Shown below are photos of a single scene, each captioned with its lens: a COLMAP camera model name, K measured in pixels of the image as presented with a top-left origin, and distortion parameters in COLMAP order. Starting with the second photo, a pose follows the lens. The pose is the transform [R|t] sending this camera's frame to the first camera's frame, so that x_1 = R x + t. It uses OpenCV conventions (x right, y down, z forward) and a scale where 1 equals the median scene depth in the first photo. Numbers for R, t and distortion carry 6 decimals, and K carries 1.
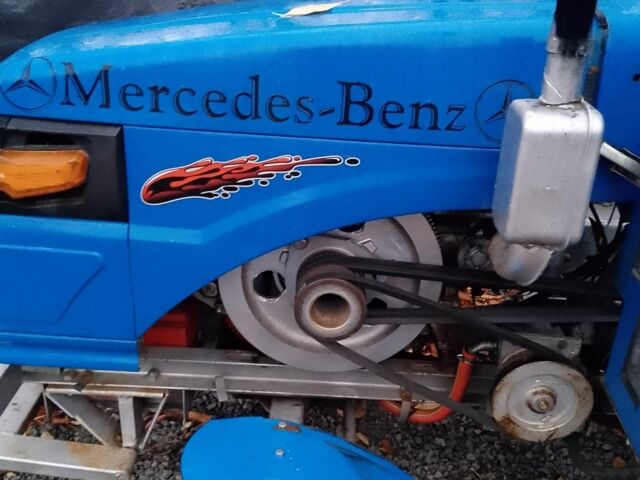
lens RADIAL K [[659.5, 0, 320.0], [0, 659.5, 240.0], [0, 0, 1]] dist [0.040129, 0.007438]
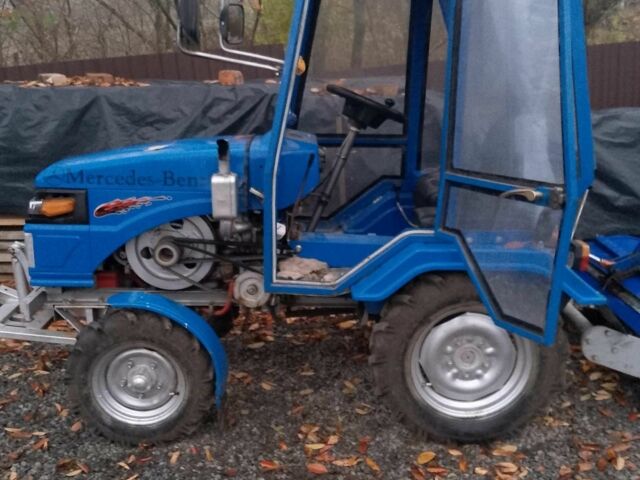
lens RADIAL K [[659.5, 0, 320.0], [0, 659.5, 240.0], [0, 0, 1]] dist [0.040129, 0.007438]
pose [[0.998168, -0.045547, 0.039822, 0.574992], [0.051325, 0.985979, -0.158779, 0.543817], [-0.032032, 0.160532, 0.986511, -1.803057]]
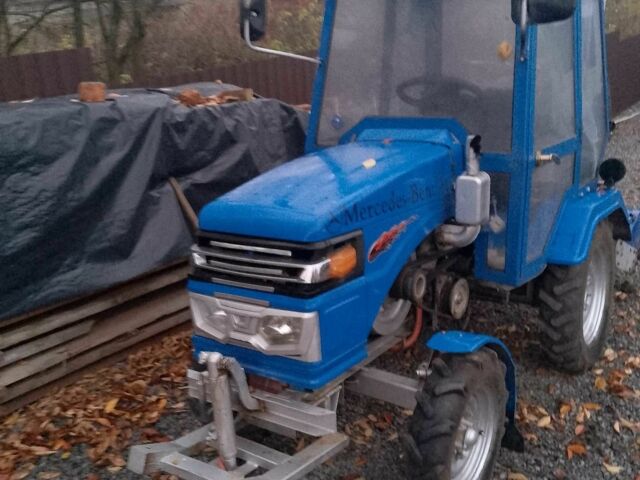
lens RADIAL K [[659.5, 0, 320.0], [0, 659.5, 240.0], [0, 0, 1]] dist [0.040129, 0.007438]
pose [[0.561622, -0.265687, 0.783576, -2.009162], [0.399915, 0.916237, 0.024033, -0.237018], [-0.724327, 0.299866, 0.620831, -0.203129]]
